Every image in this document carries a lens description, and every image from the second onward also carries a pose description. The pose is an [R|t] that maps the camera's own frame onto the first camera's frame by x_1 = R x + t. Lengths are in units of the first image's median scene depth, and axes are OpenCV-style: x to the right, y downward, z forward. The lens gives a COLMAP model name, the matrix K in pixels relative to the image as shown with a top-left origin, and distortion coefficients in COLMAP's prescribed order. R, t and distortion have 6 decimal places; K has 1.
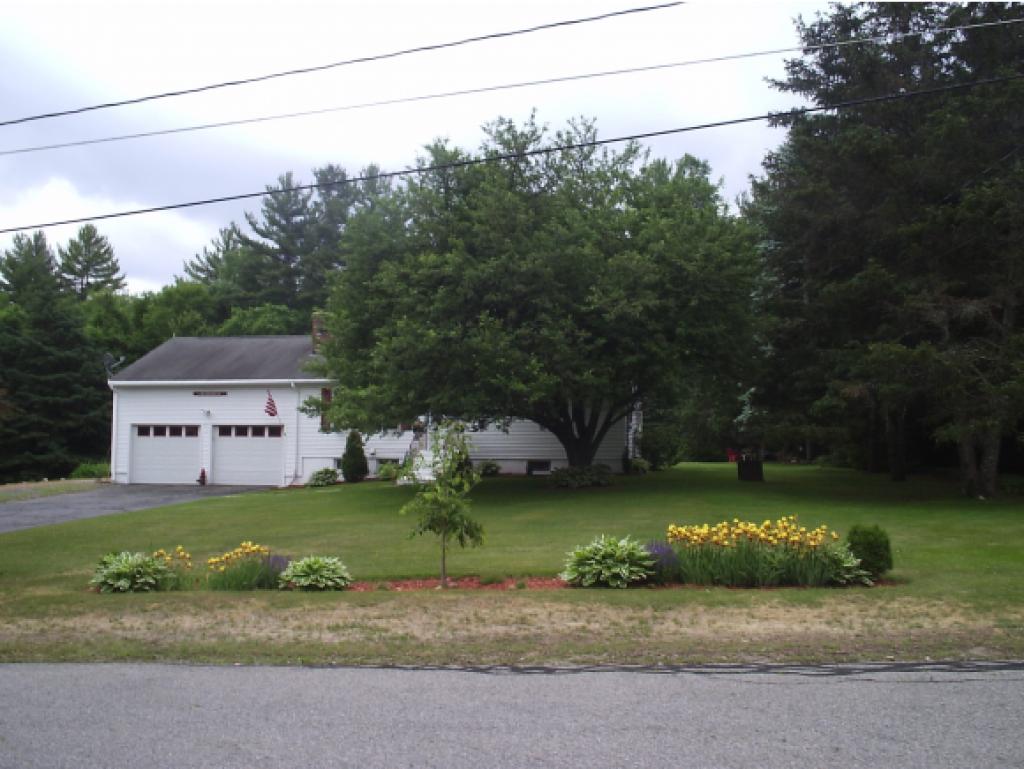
lens RADIAL K [[965.0, 0, 512.0], [0, 965.0, 384.5], [0, 0, 1]] dist [-0.013451, -0.012936]
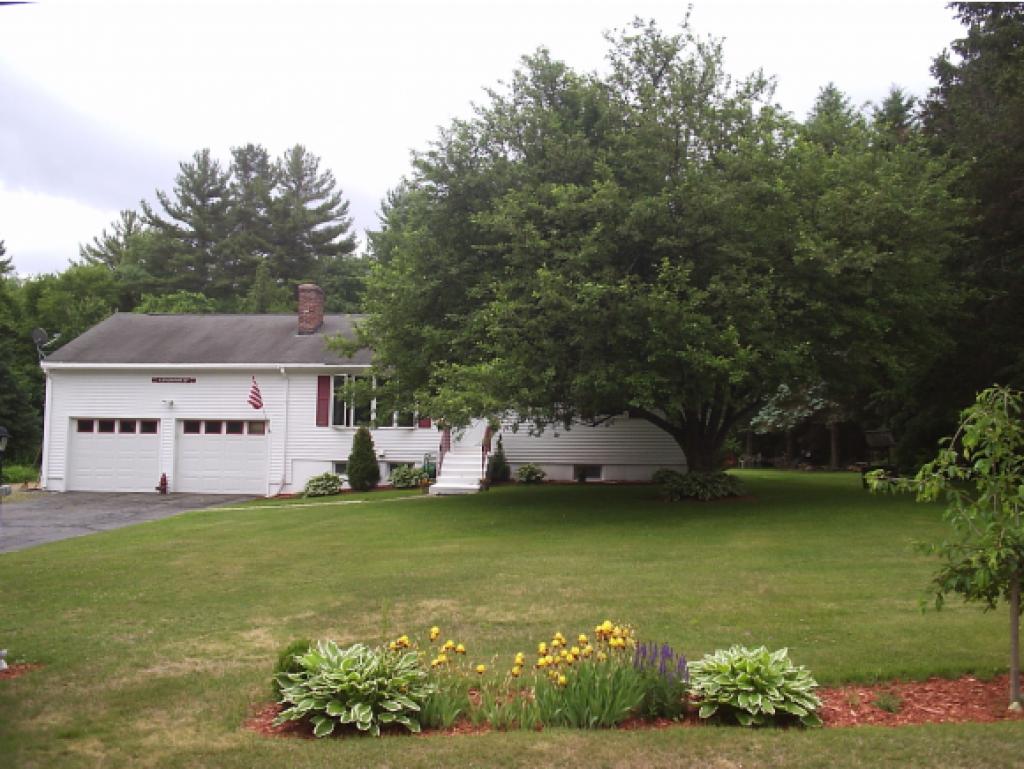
lens RADIAL K [[965.0, 0, 512.0], [0, 965.0, 384.5], [0, 0, 1]] dist [-0.013451, -0.012936]
pose [[0.993214, 0.015384, 0.115276, -0.059804], [-0.014768, 0.999872, -0.006195, 0.006632], [-0.115357, 0.004450, 0.993314, 0.078940]]
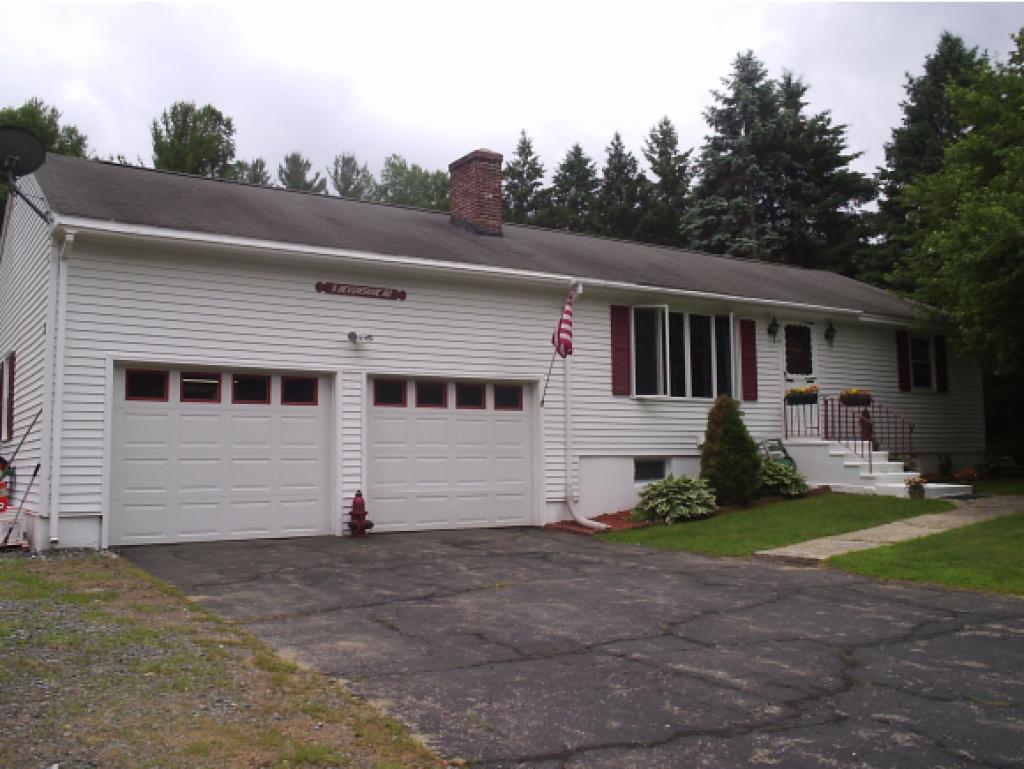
lens RADIAL K [[965.0, 0, 512.0], [0, 965.0, 384.5], [0, 0, 1]] dist [-0.013451, -0.012936]
pose [[0.694929, 0.046238, 0.717590, -0.260260], [-0.027222, 0.998907, -0.038002, 0.028161], [-0.718563, 0.006874, 0.695428, 0.334228]]
